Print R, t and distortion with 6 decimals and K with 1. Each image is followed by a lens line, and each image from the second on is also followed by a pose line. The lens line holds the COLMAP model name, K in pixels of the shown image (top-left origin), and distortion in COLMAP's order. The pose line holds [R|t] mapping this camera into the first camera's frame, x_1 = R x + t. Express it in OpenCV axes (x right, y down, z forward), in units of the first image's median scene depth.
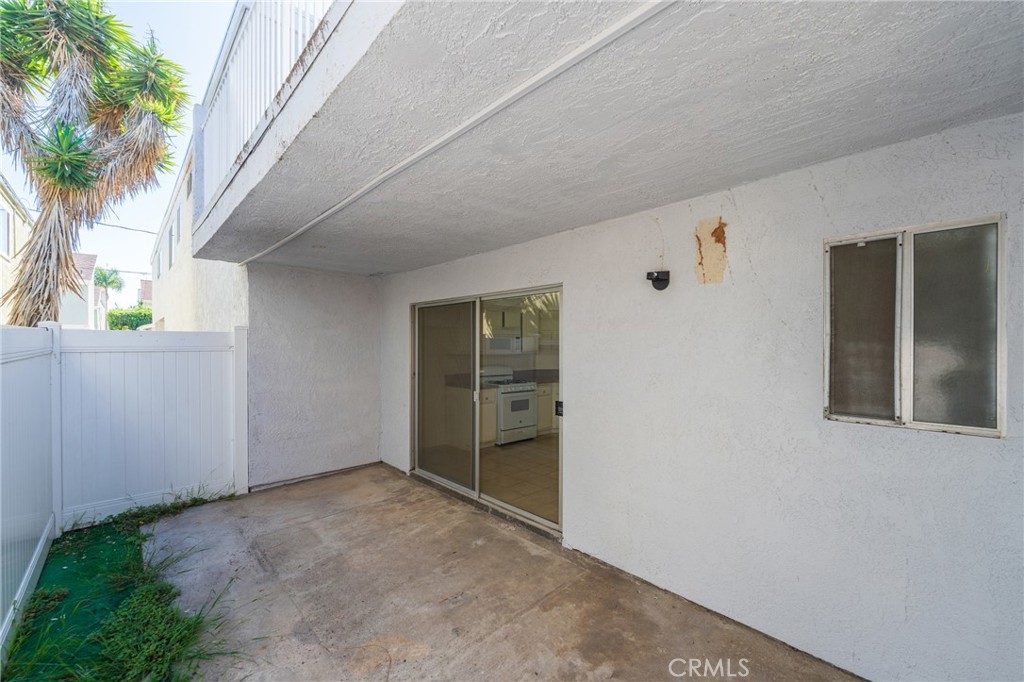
lens RADIAL K [[413.9, 0, 508.7], [0, 413.9, 347.8], [0, 0, 1]] dist [-0.000531, 0.000188]
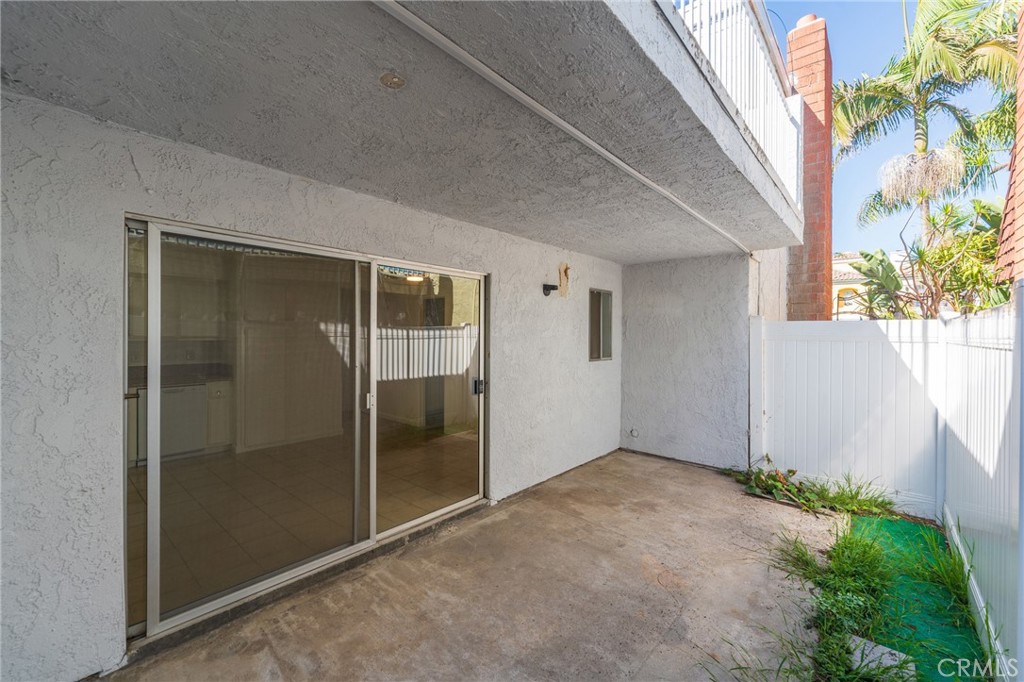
lens RADIAL K [[413.9, 0, 511.4], [0, 413.9, 337.2], [0, 0, 1]] dist [-0.000531, 0.000188]
pose [[-0.096543, -0.005452, 0.995314, -1.064679], [0.000962, 0.999984, 0.005571, 0.010930], [-0.995328, 0.001495, -0.096536, 1.121460]]
